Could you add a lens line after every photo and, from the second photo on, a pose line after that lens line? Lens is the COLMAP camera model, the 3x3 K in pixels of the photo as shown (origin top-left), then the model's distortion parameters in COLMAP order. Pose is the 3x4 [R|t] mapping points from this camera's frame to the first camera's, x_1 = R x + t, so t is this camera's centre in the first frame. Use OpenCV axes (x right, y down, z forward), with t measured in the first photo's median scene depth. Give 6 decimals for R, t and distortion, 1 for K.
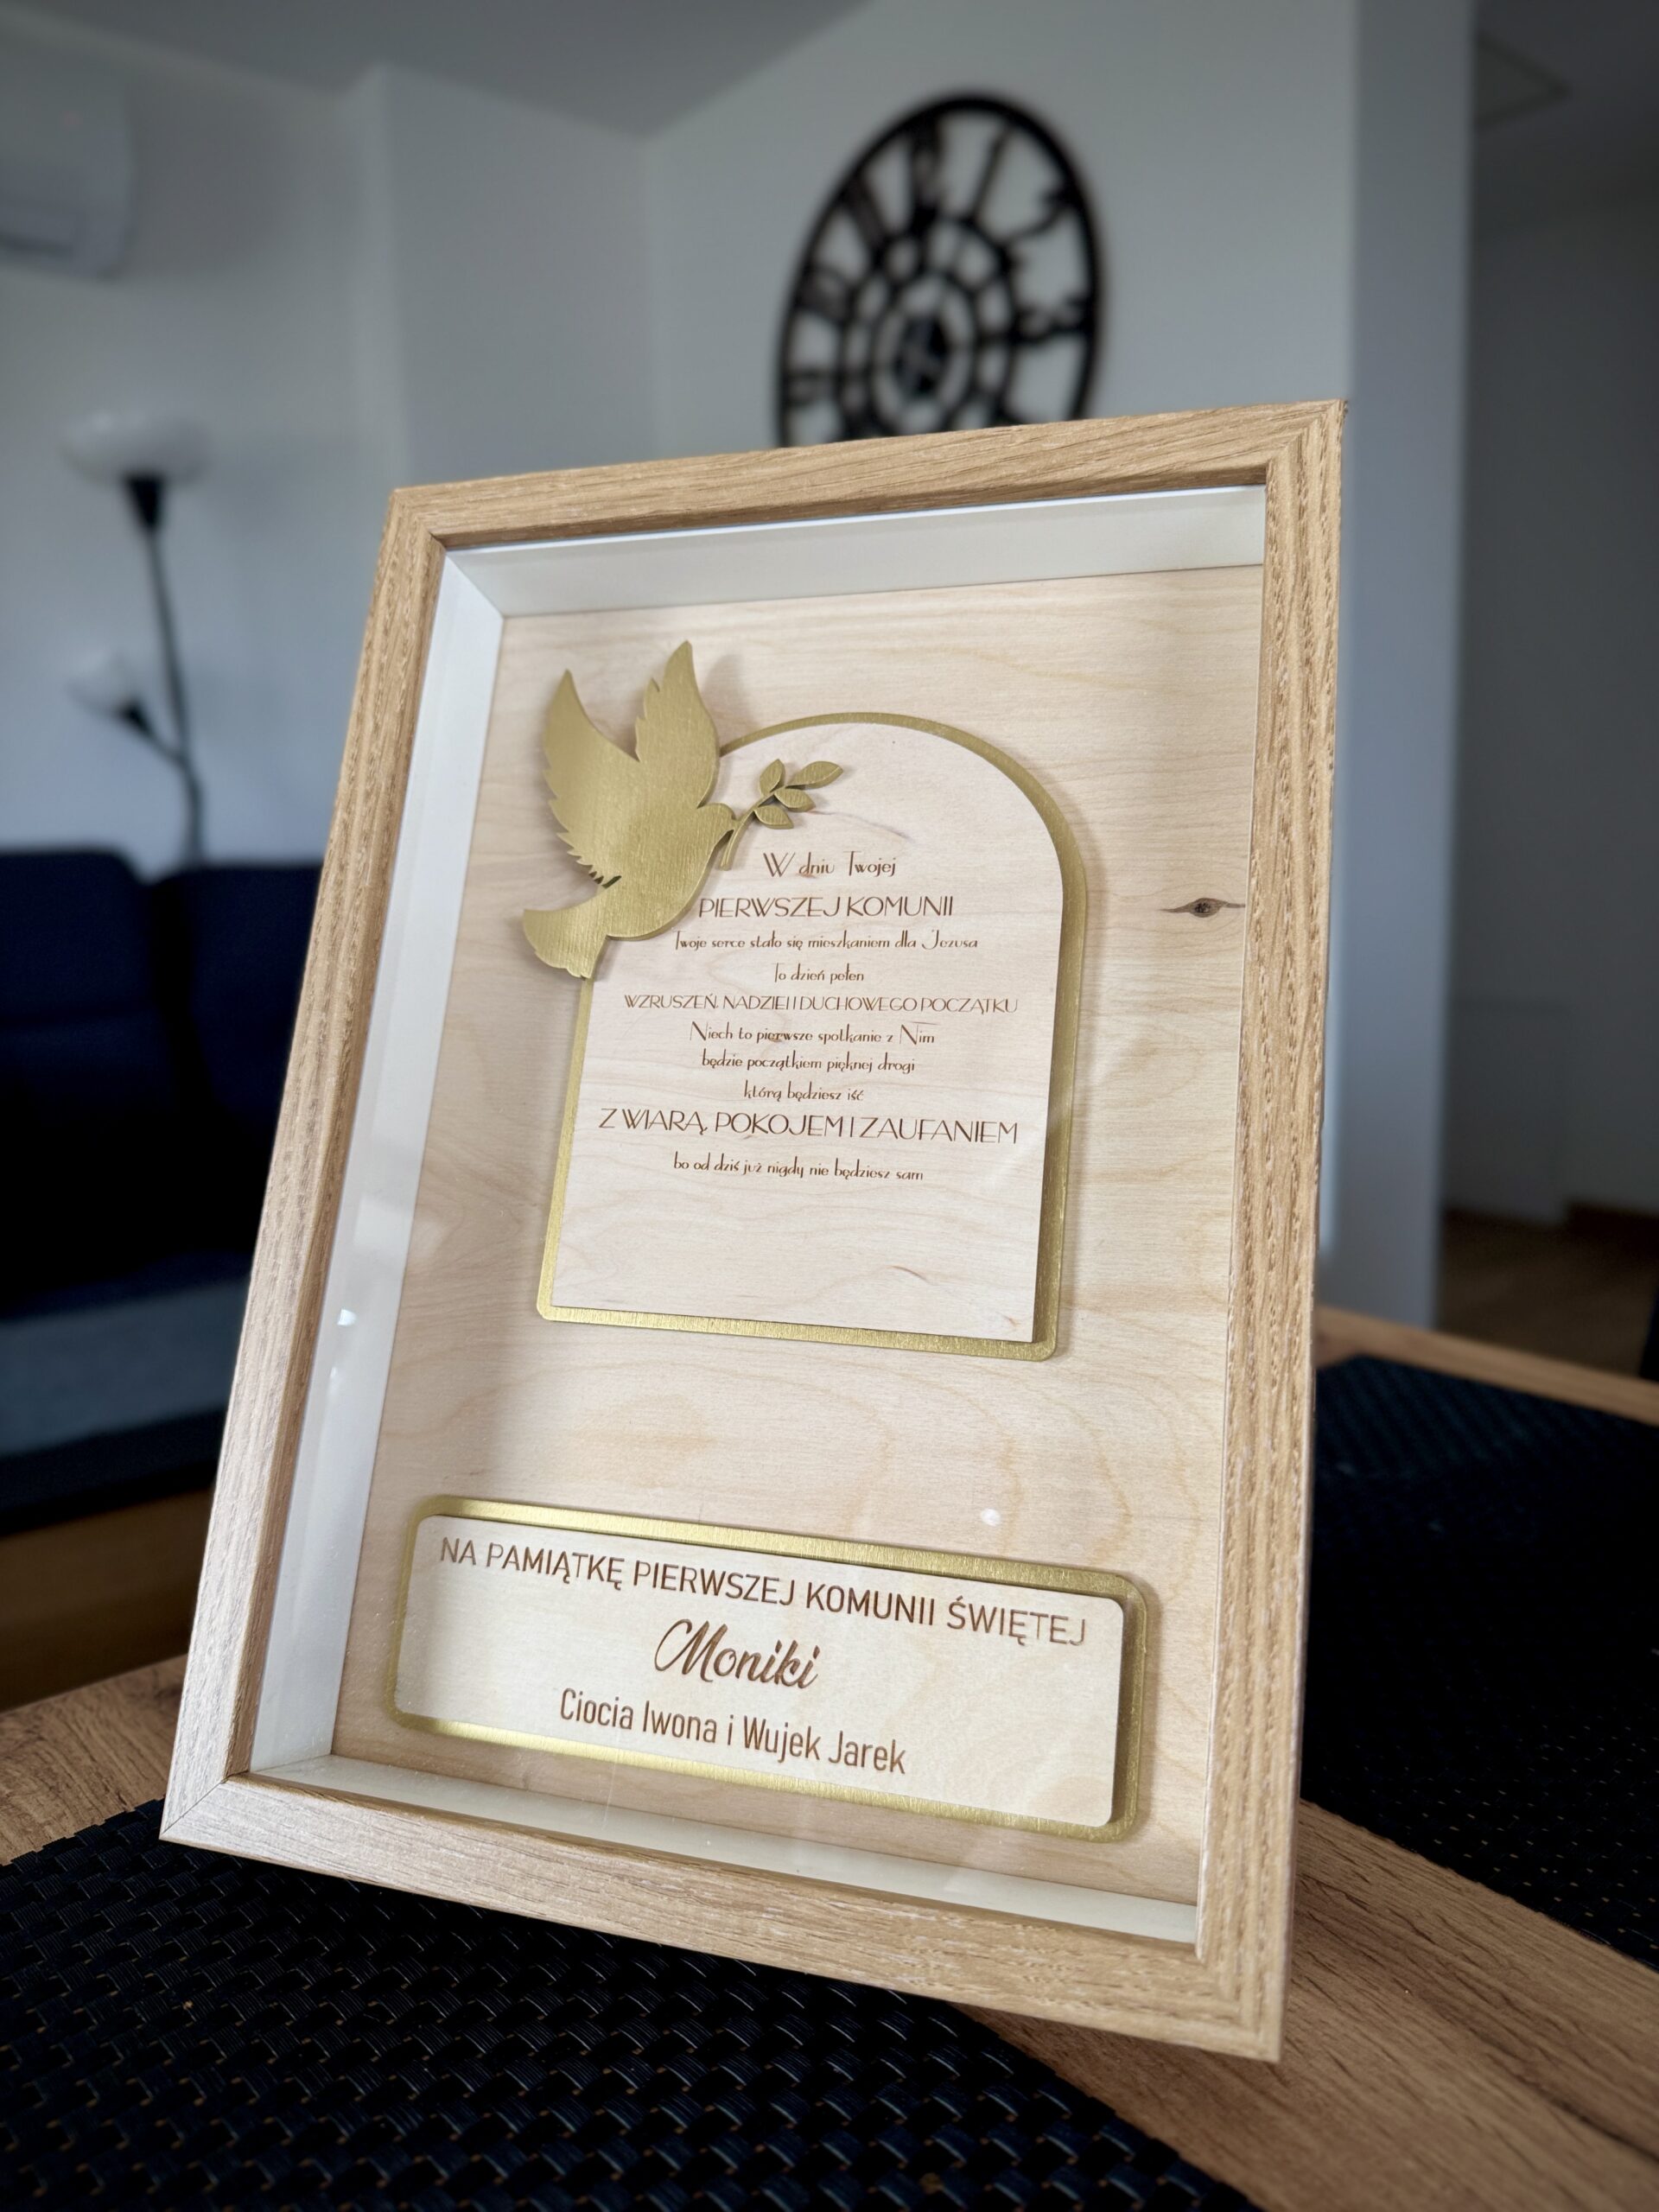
lens RADIAL K [[1612.2, 0, 833.6], [0, 1612.2, 1104.4], [0, 0, 1]] dist [0.028223, -0.122417]
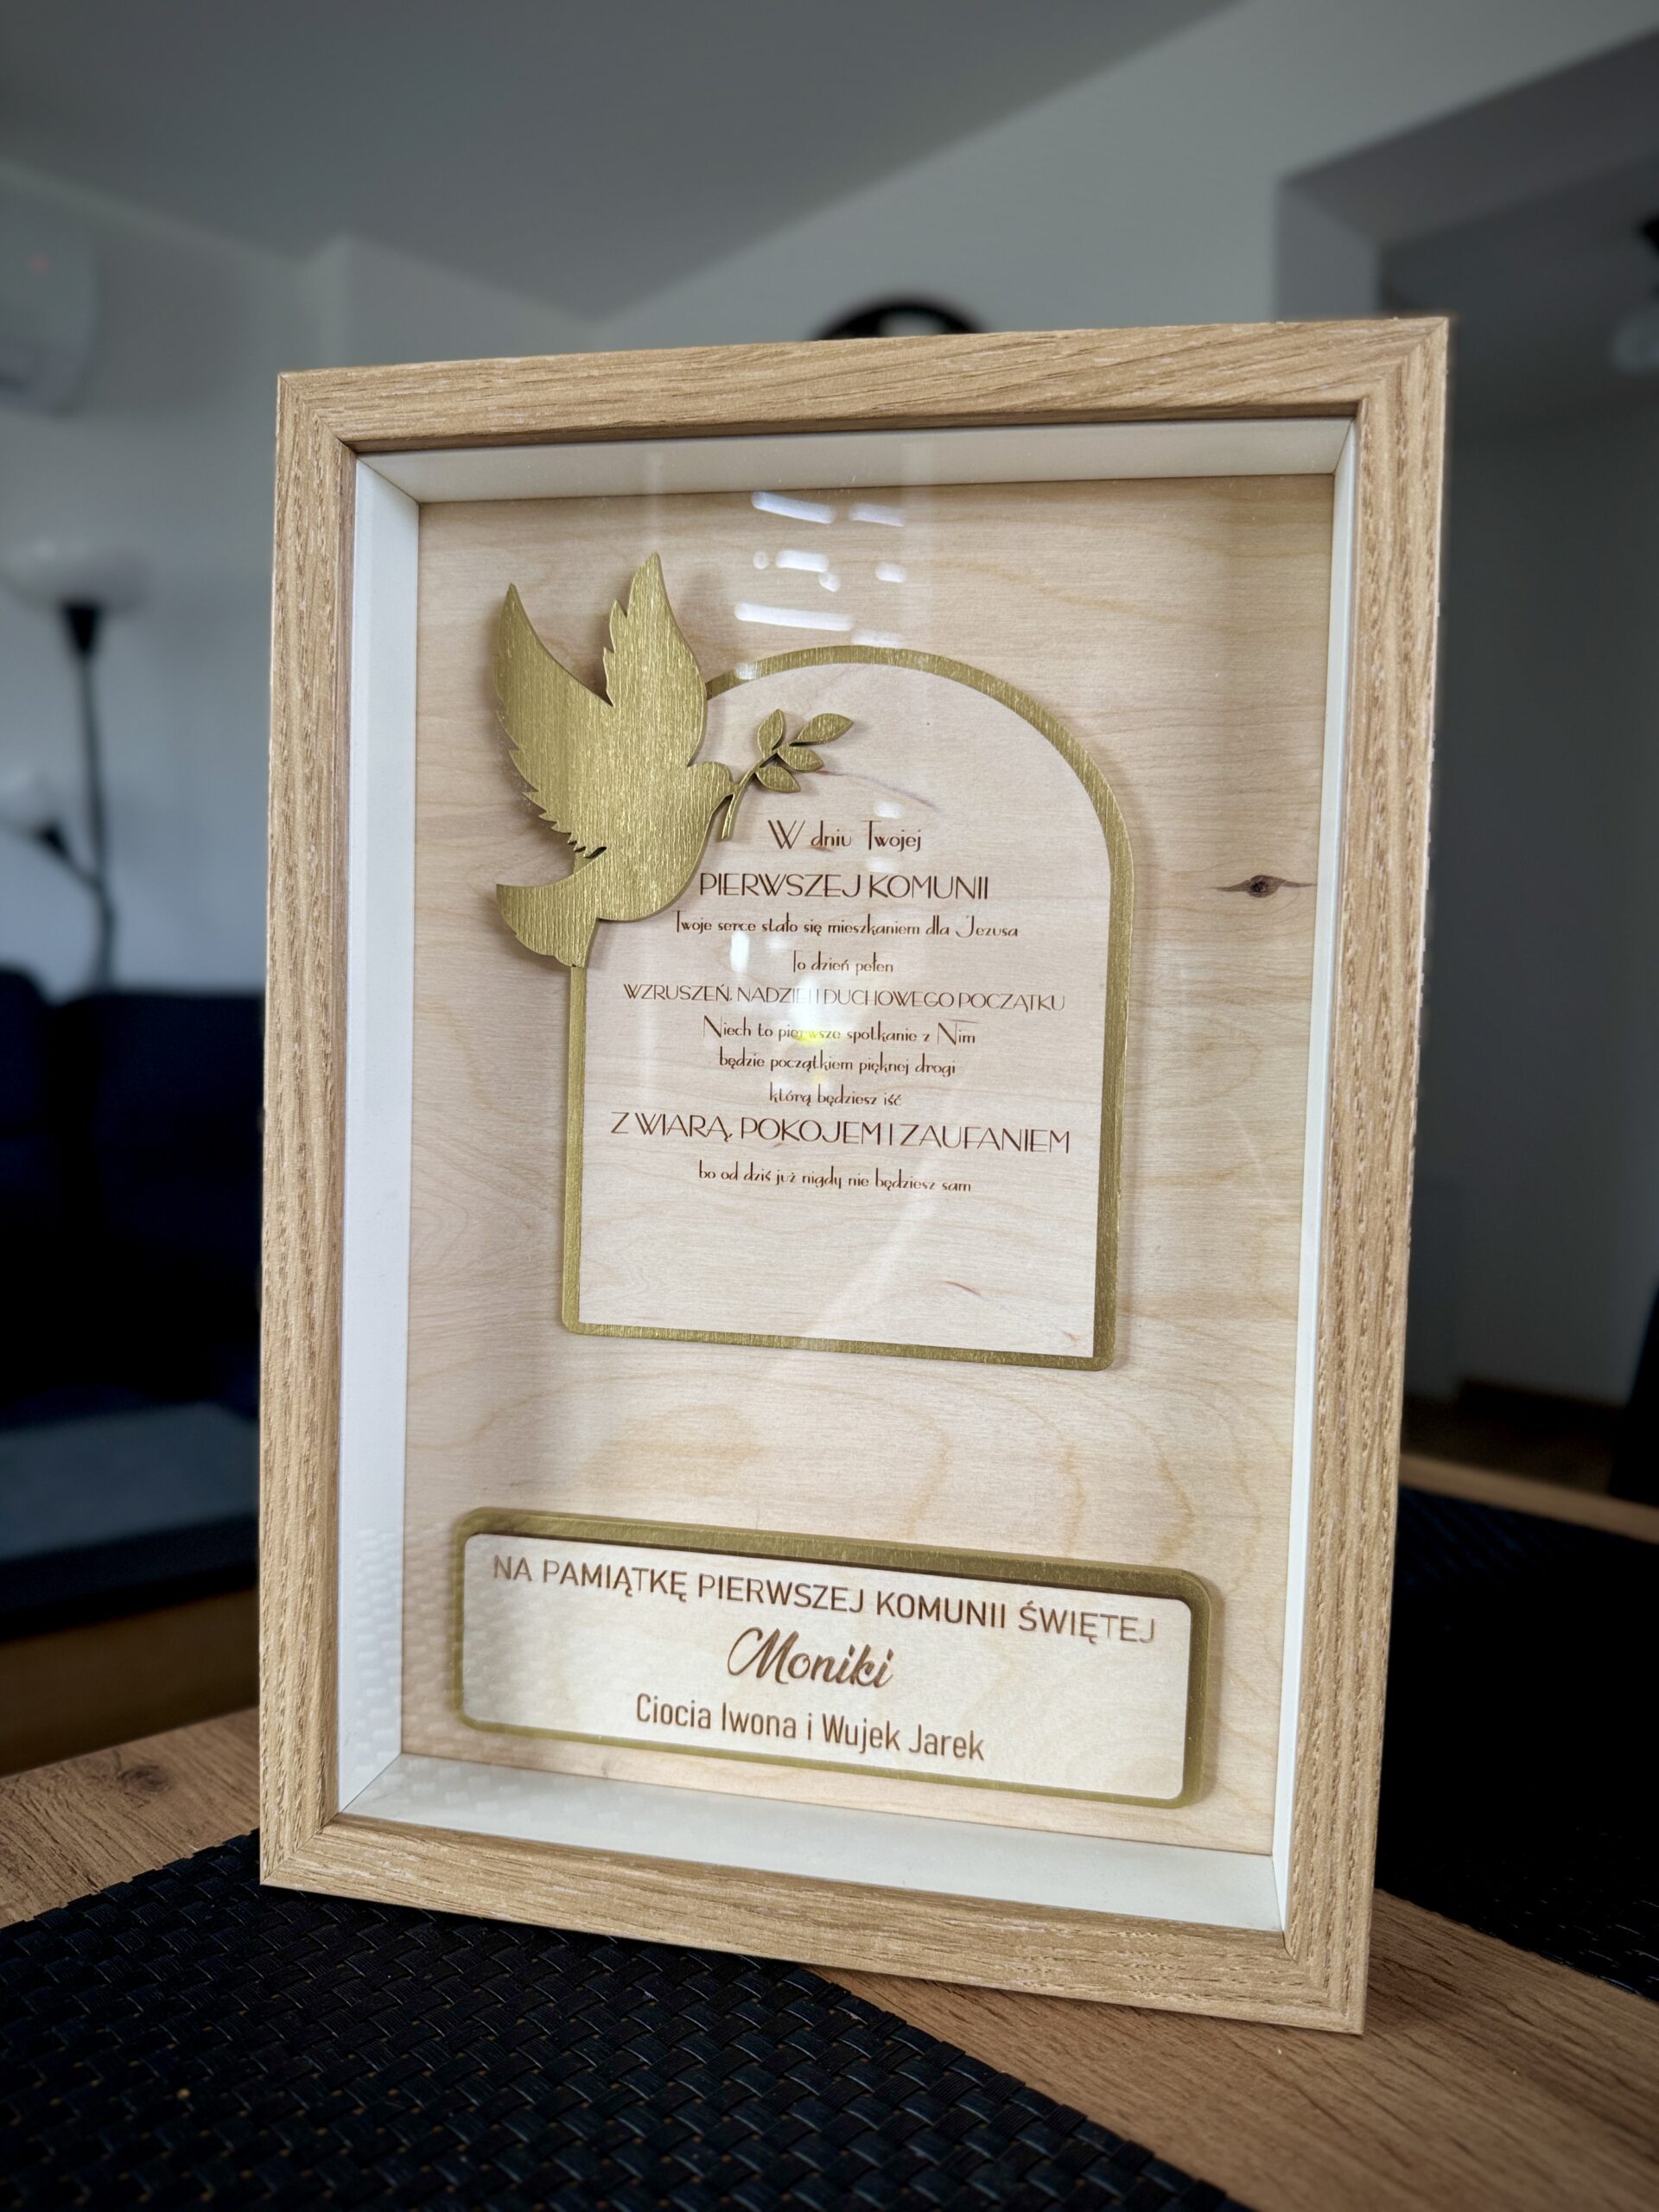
lens RADIAL K [[1612.2, 0, 836.2], [0, 1612.2, 1103.8], [0, 0, 1]] dist [0.028223, -0.122417]
pose [[0.992288, -0.073313, 0.099953, -0.124721], [0.043764, 0.961624, 0.270858, -0.285440], [-0.115975, -0.264395, 0.957416, 0.113024]]
